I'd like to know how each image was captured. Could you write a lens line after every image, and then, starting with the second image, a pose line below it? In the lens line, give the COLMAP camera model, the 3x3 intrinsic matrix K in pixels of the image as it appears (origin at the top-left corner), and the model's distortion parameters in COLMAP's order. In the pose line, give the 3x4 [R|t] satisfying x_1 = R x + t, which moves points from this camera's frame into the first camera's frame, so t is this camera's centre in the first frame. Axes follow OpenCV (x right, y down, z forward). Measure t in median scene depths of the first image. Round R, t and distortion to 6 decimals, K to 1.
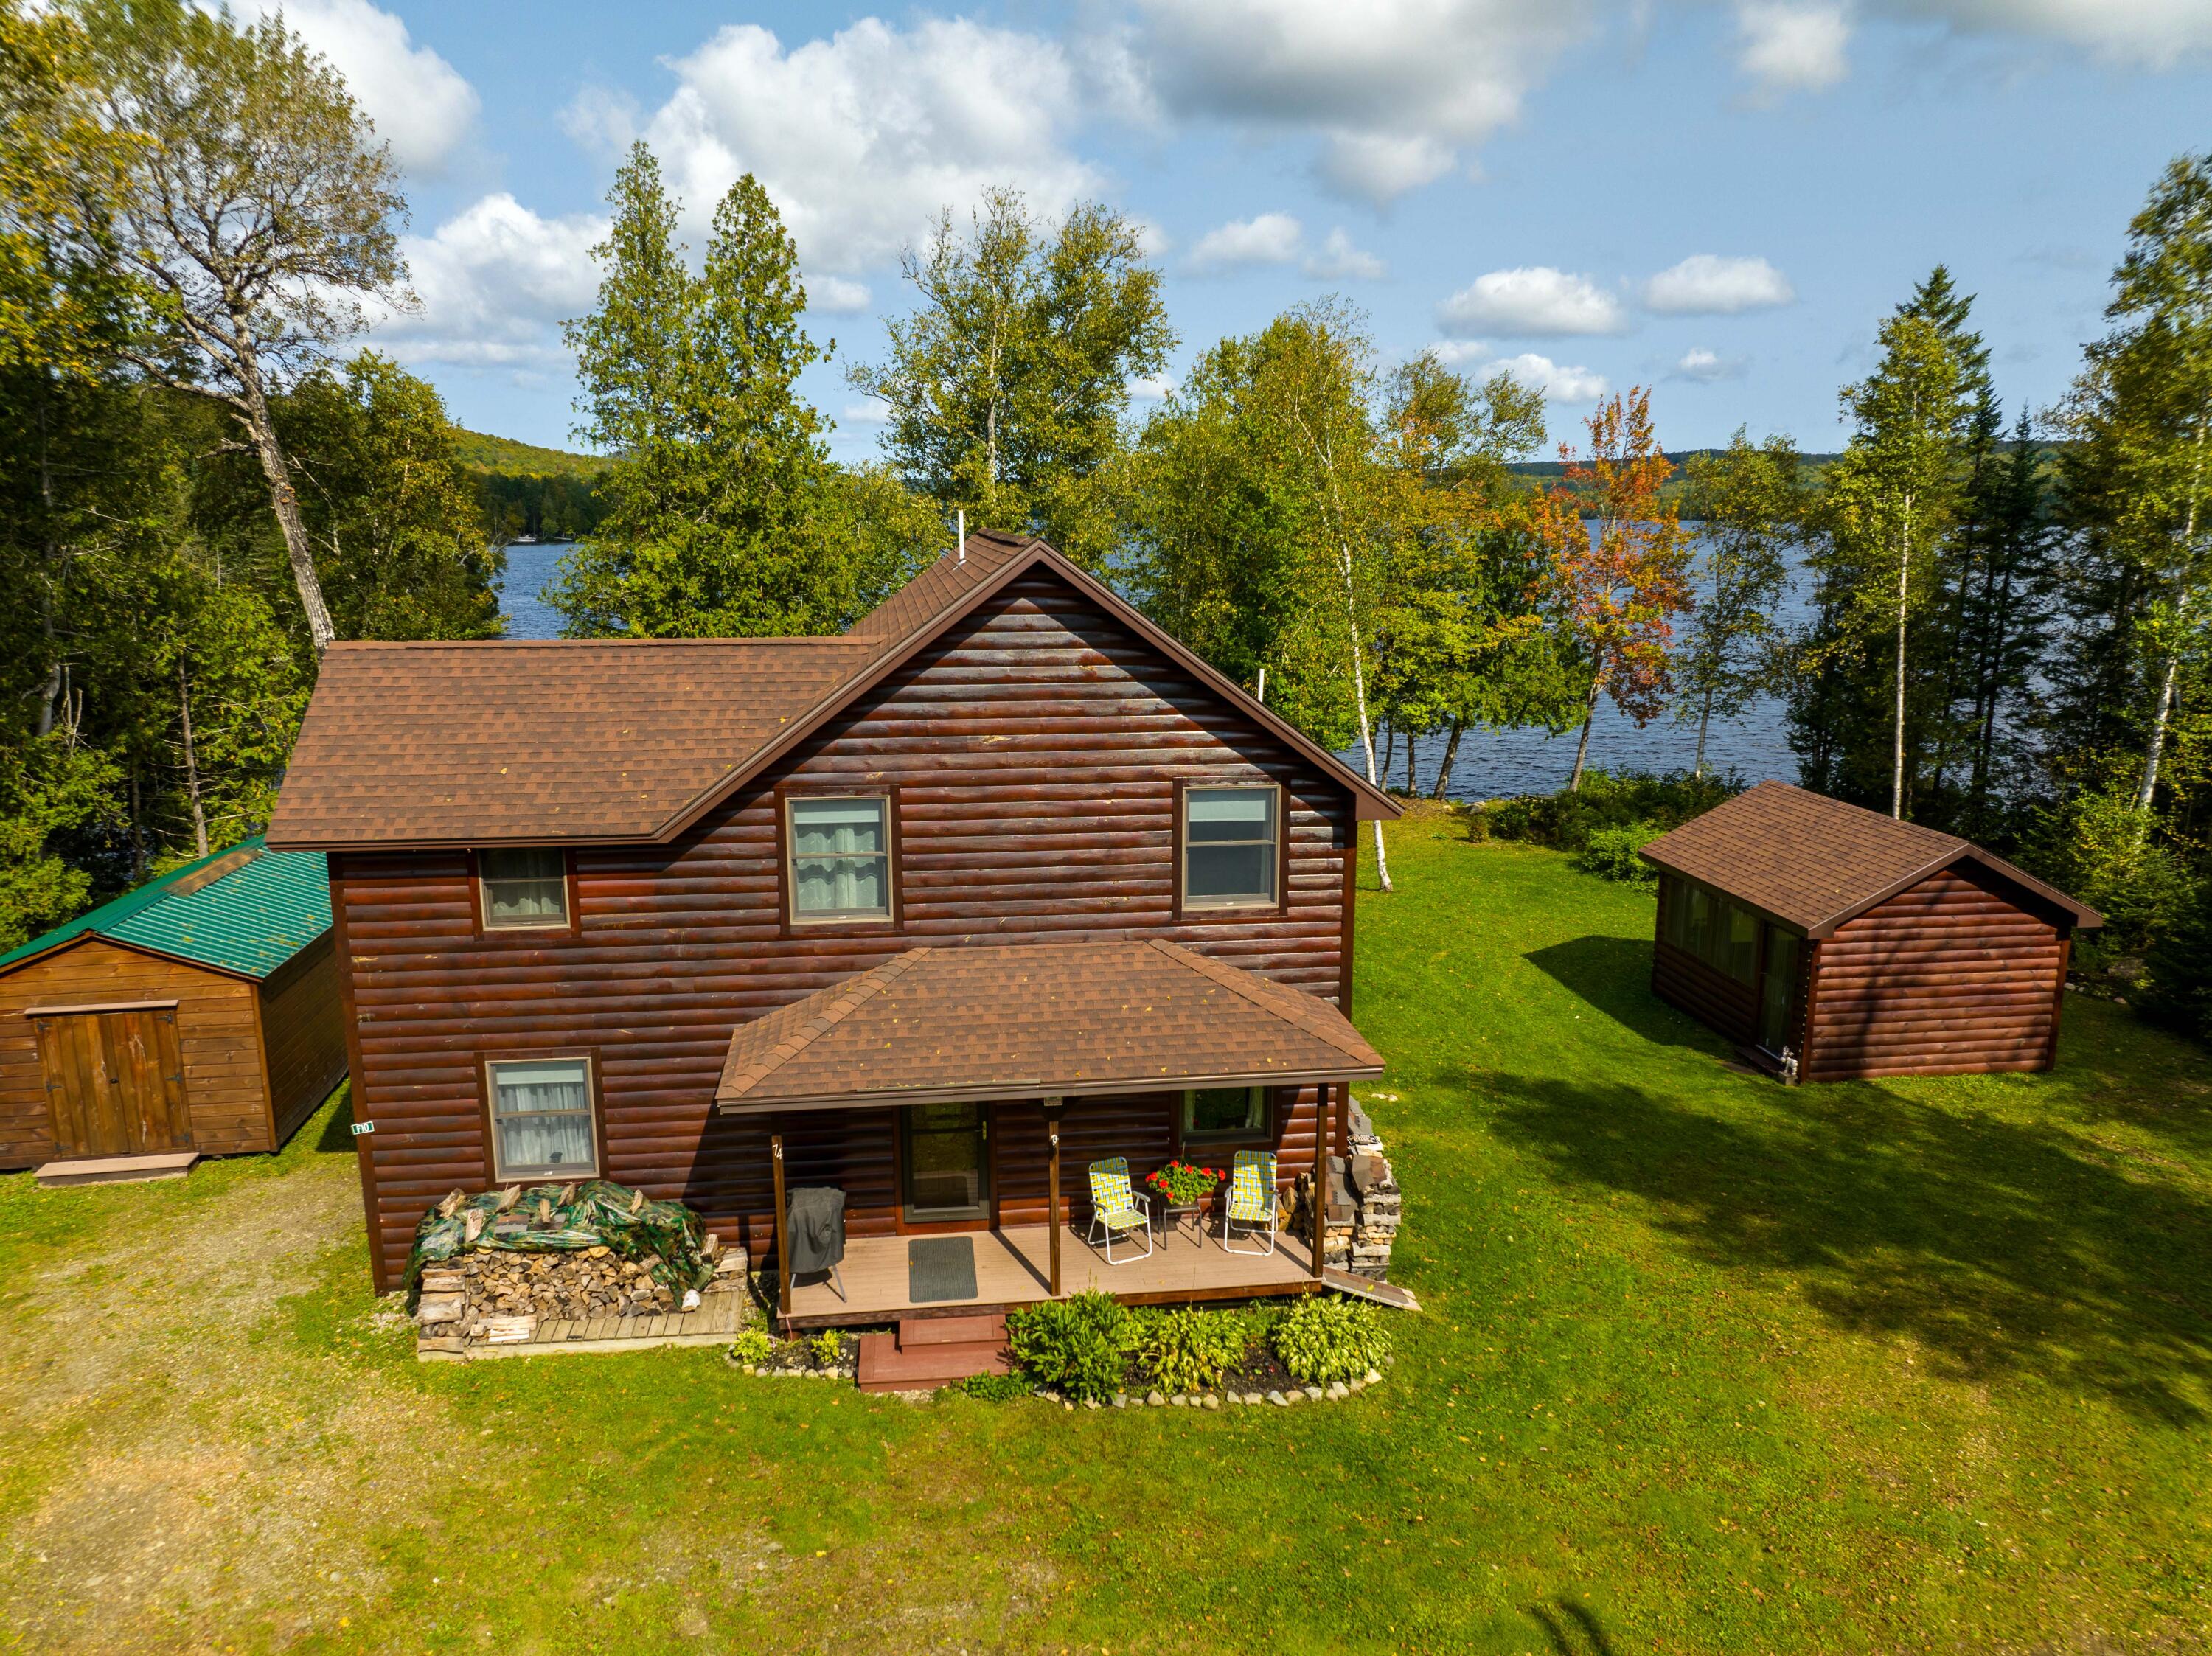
lens RADIAL K [[1540.3, 0, 1111.4], [0, 1540.3, 834.9], [0, 0, 1]] dist [-0.039207, 0.010055]
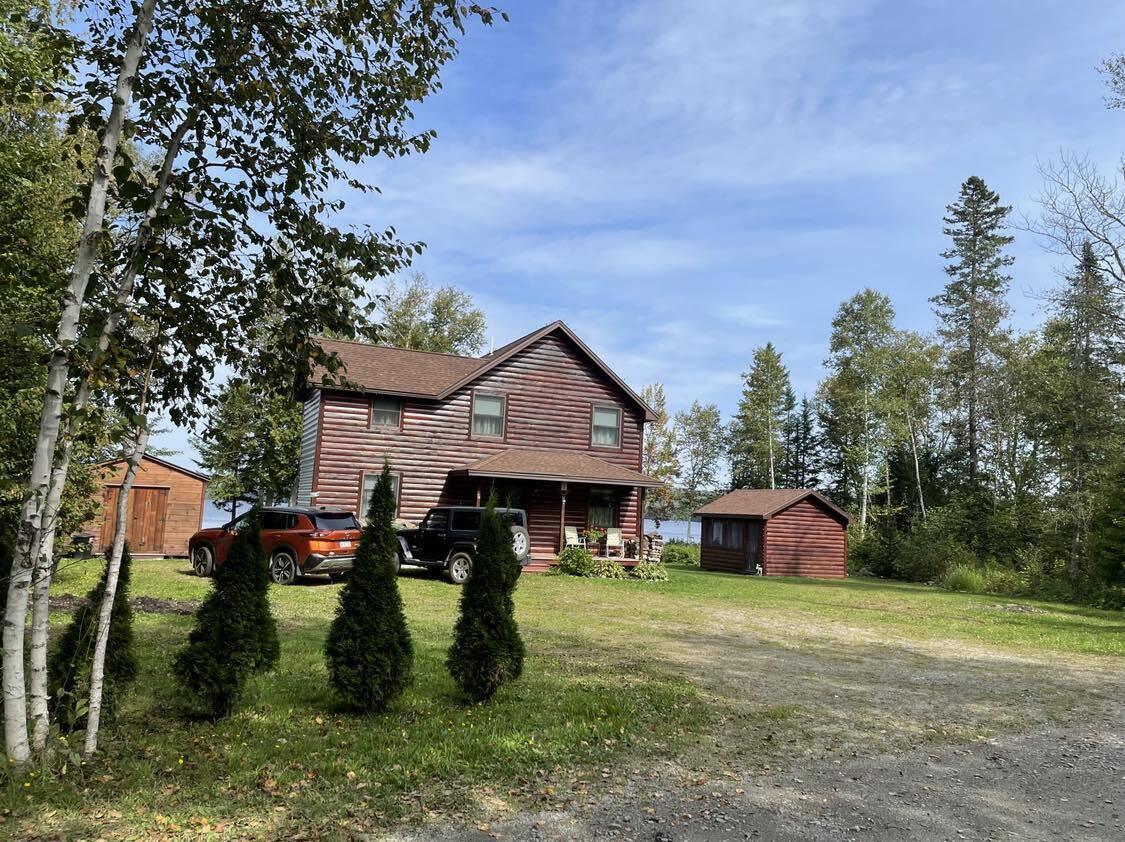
lens RADIAL K [[850.7, 0, 557.4], [0, 850.7, 413.5], [0, 0, 1]] dist [0.057024, -0.003062]
pose [[0.962019, 0.081943, 0.260393, -0.340084], [0.004170, 0.949361, -0.314159, 0.379197], [-0.272950, 0.303313, 0.912962, -0.402441]]
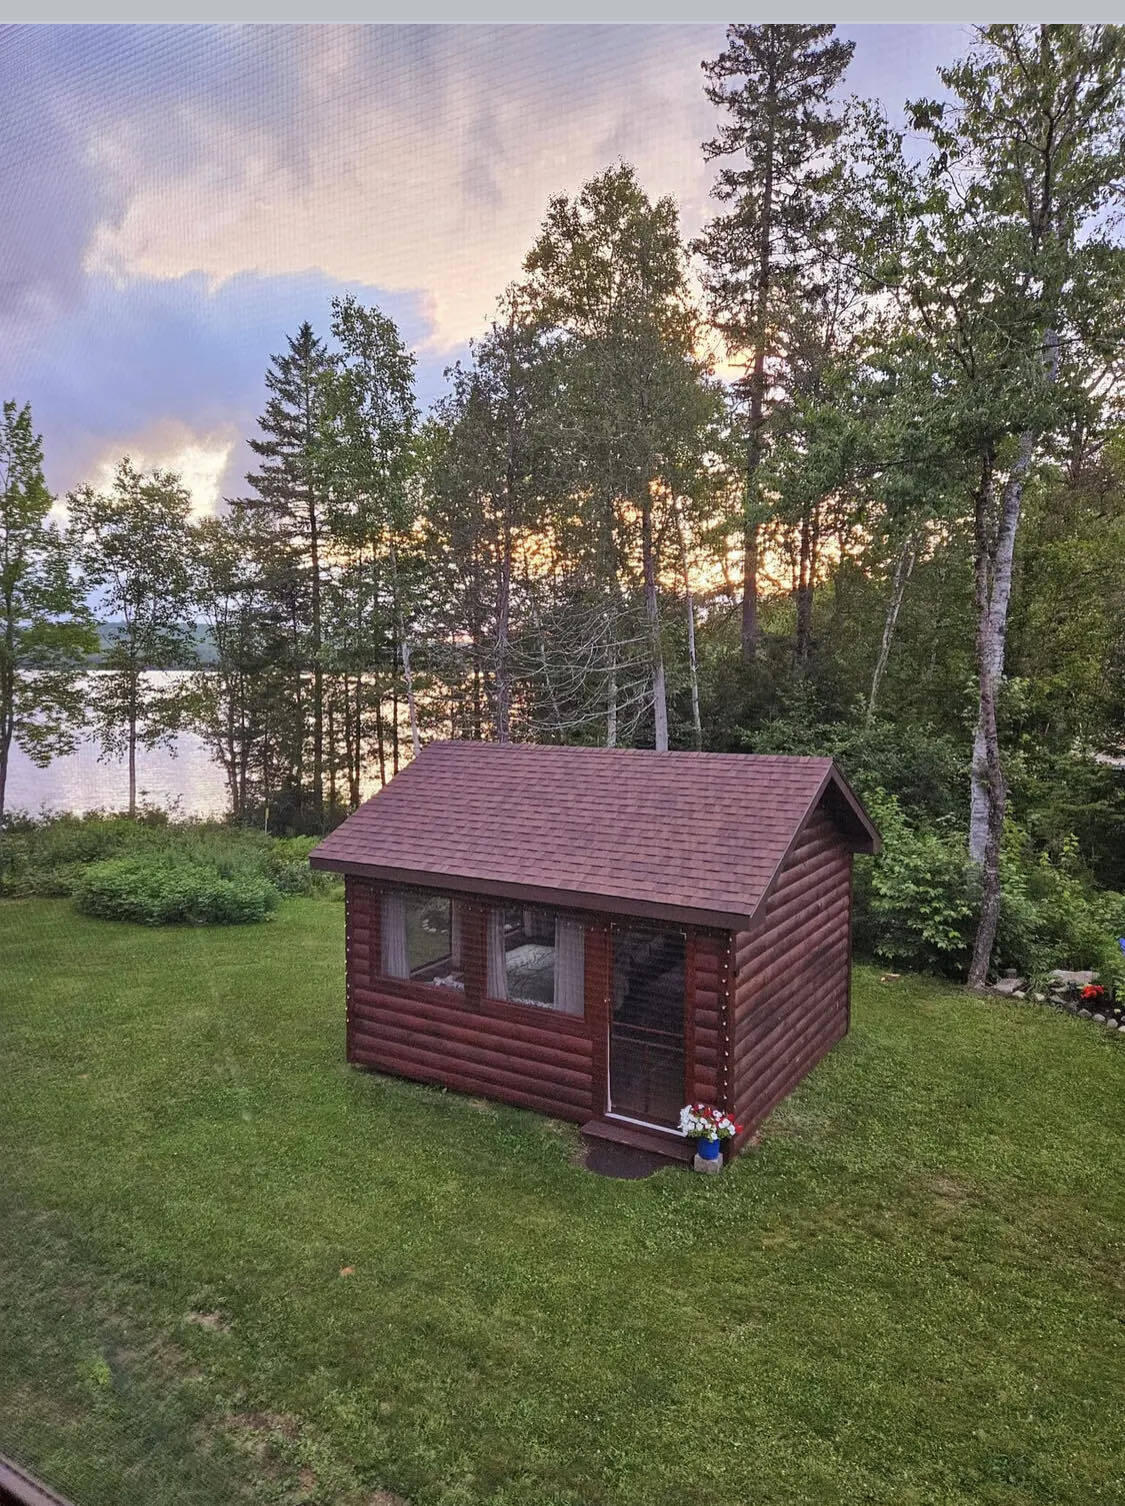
lens RADIAL K [[997.7, 0, 559.8], [0, 997.7, 767.4], [0, 0, 1]] dist [0.020350, -0.000766]
pose [[0.618781, -0.072466, 0.782214, 0.104275], [0.158845, 0.986709, -0.034246, 0.006928], [-0.769336, 0.145442, 0.622068, 0.793556]]
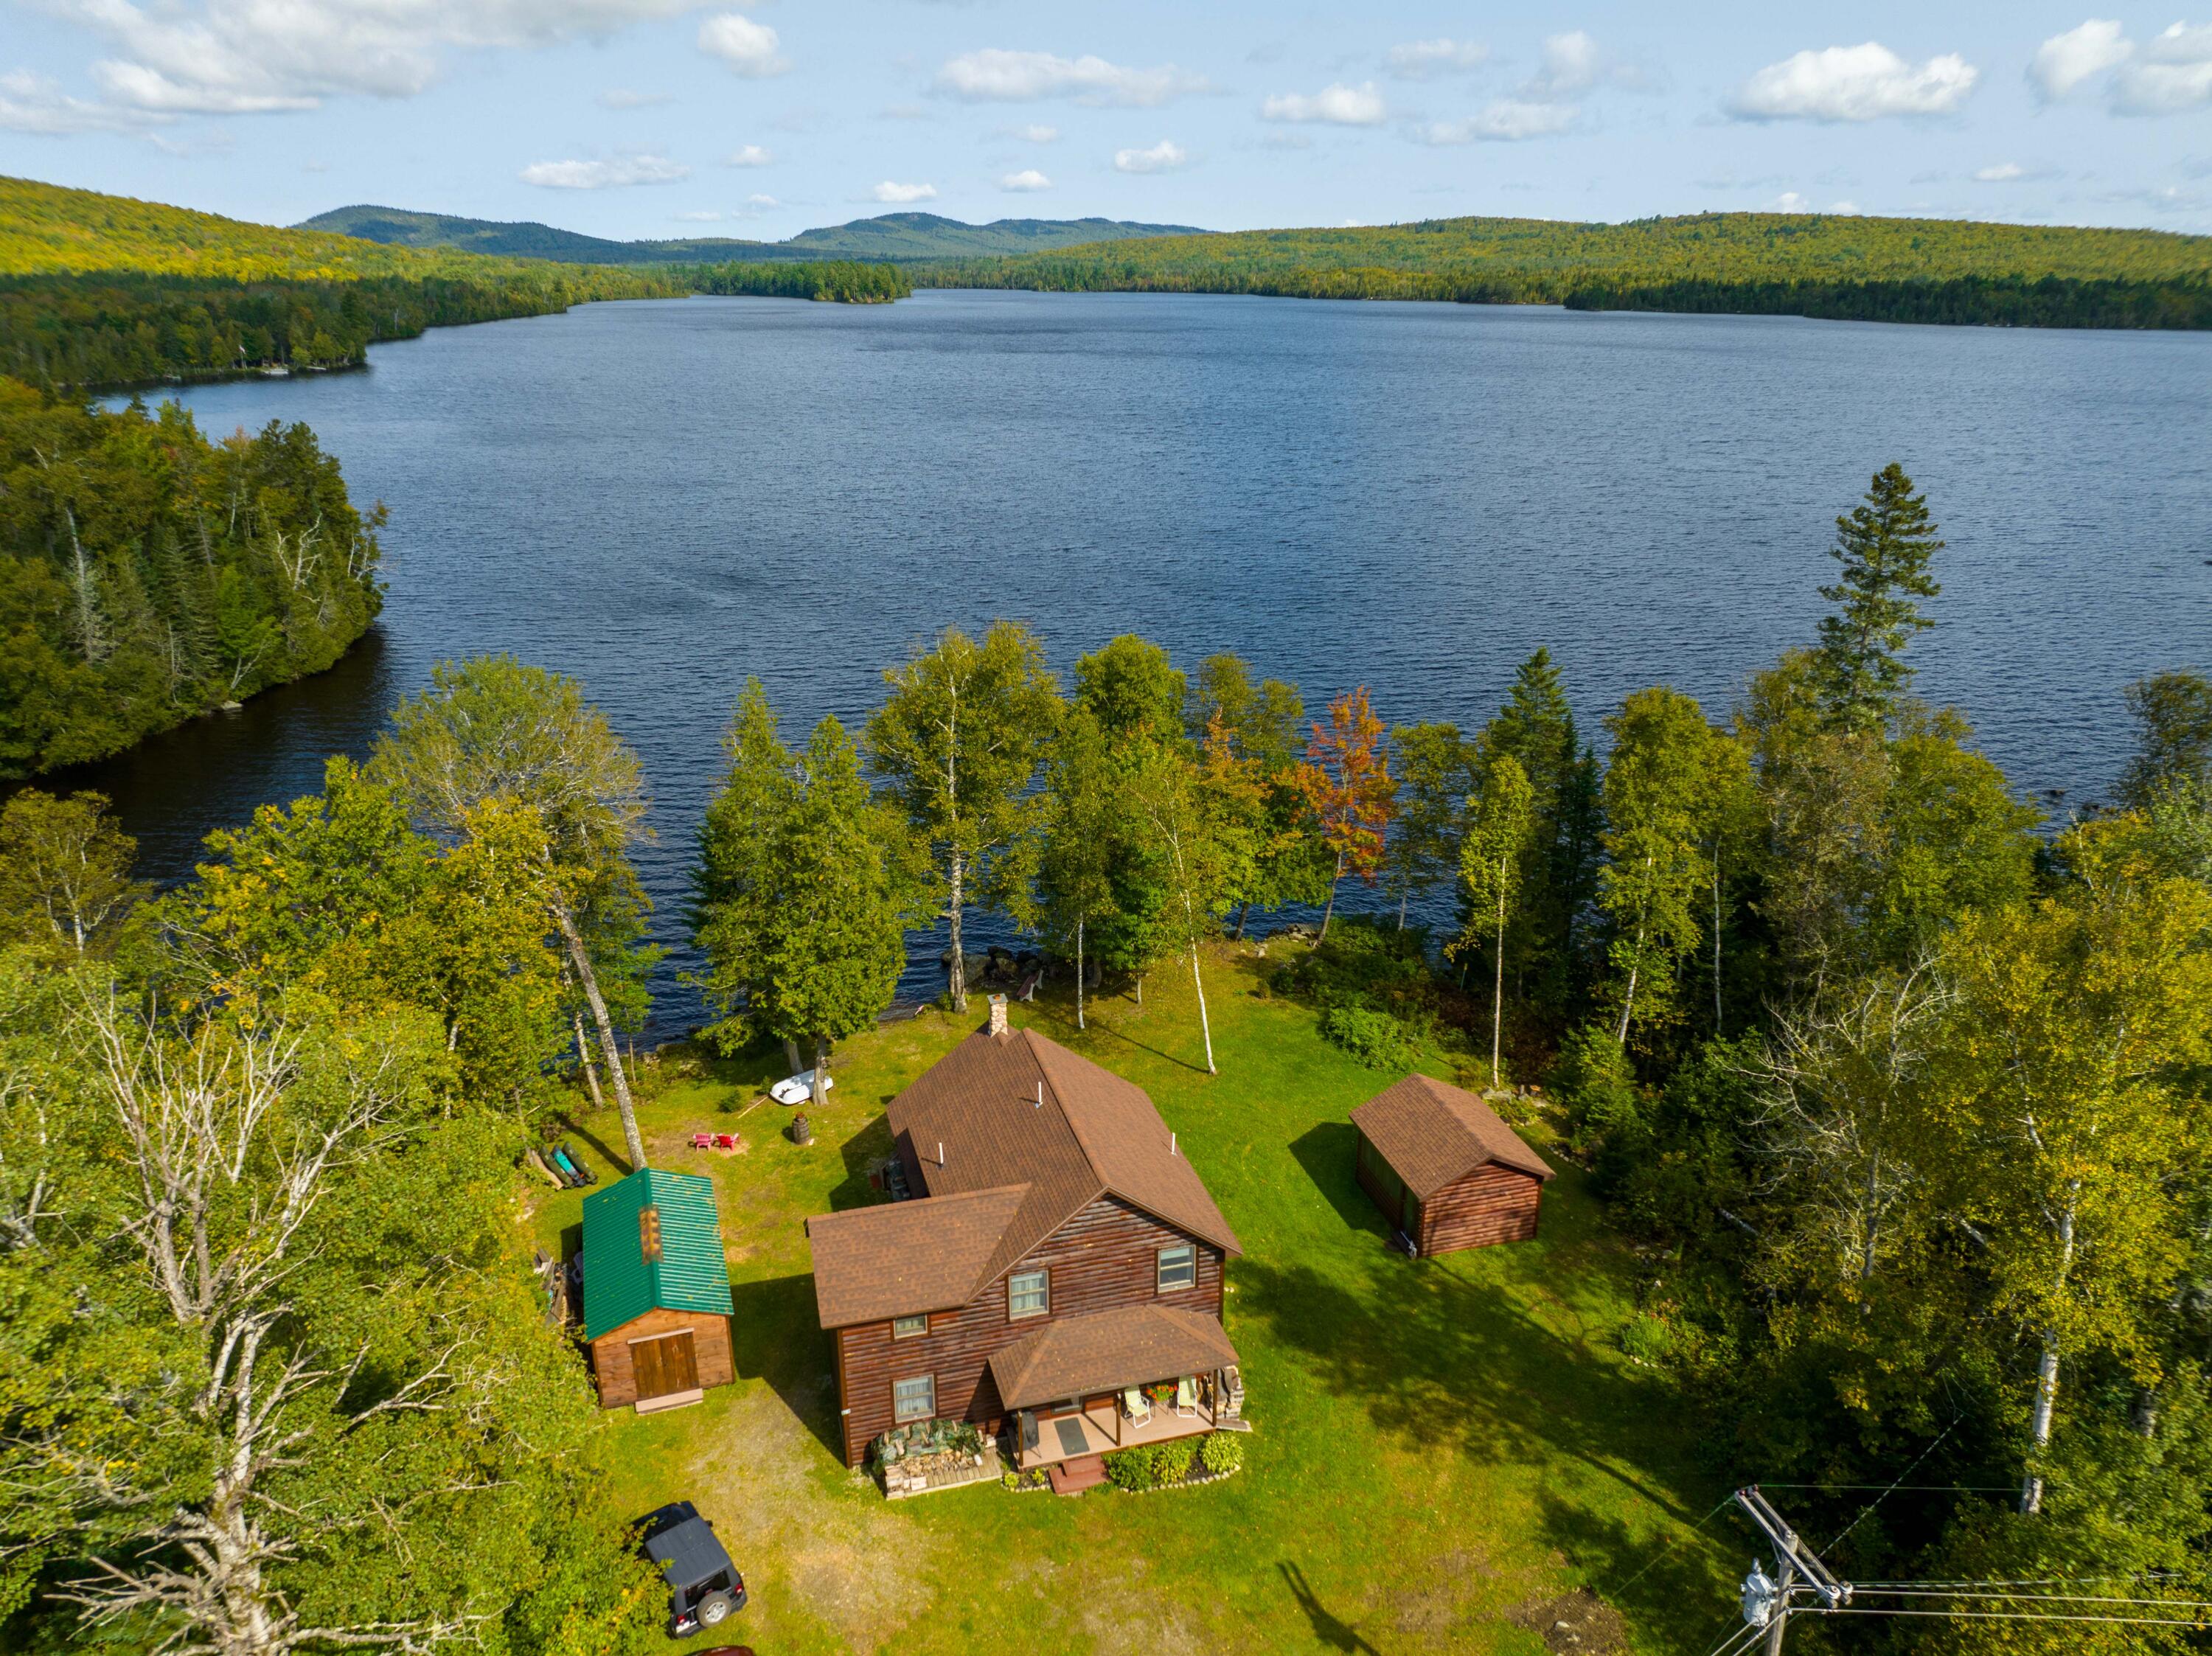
lens RADIAL K [[1540.3, 0, 1106.1], [0, 1540.3, 830.6], [0, 0, 1]] dist [-0.039207, 0.010055]
pose [[0.989592, -0.046816, 0.136077, -0.252987], [0.026265, 0.988478, 0.149071, -0.788769], [-0.141488, -0.143945, 0.979419, -0.988312]]
